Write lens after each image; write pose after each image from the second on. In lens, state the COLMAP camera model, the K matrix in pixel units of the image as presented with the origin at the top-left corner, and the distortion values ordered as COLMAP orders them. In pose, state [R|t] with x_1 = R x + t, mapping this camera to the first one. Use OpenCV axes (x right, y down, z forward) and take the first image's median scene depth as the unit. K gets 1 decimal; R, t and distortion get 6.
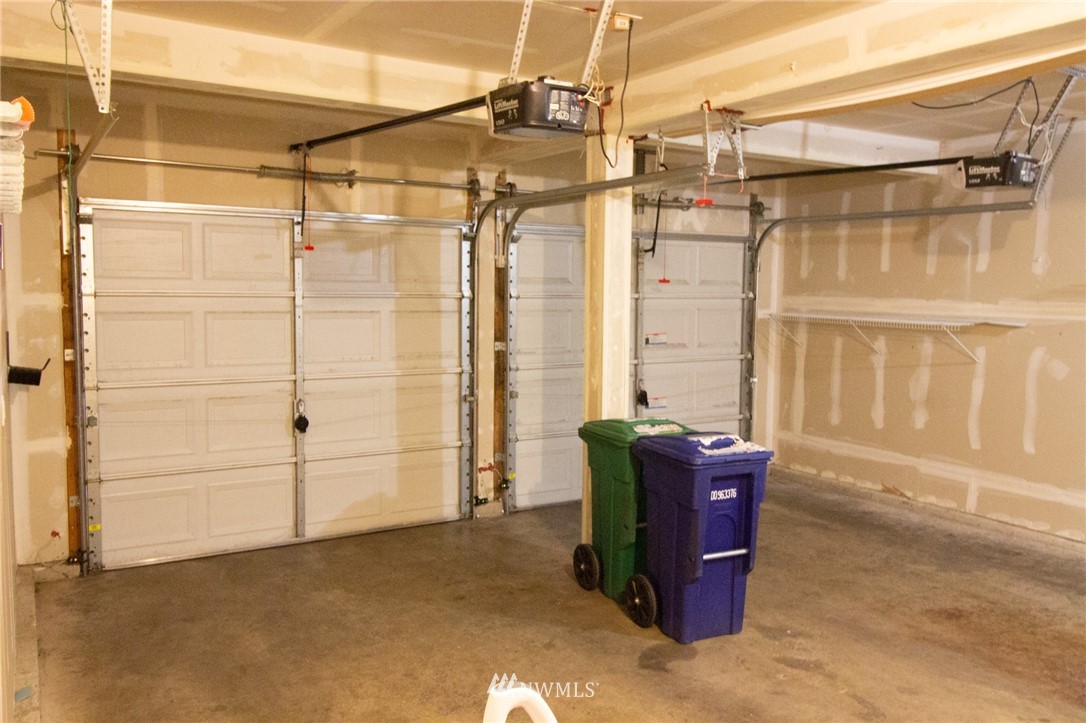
lens RADIAL K [[859.4, 0, 543.6], [0, 859.4, 361.0], [0, 0, 1]] dist [0.002477, 0.011016]
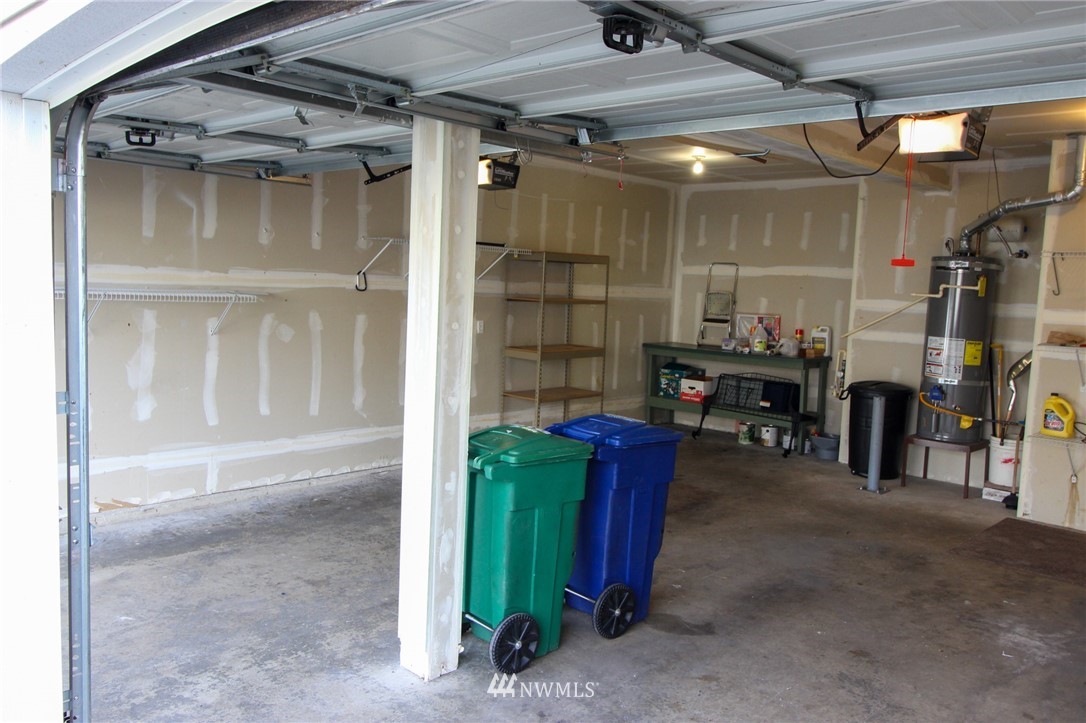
lens RADIAL K [[859.4, 0, 543.7], [0, 859.4, 359.4], [0, 0, 1]] dist [0.002477, 0.011016]
pose [[-0.268859, -0.114708, 0.956325, -0.534740], [0.040366, 0.990669, 0.130176, -0.084715], [-0.962333, 0.073603, -0.261720, 0.959641]]
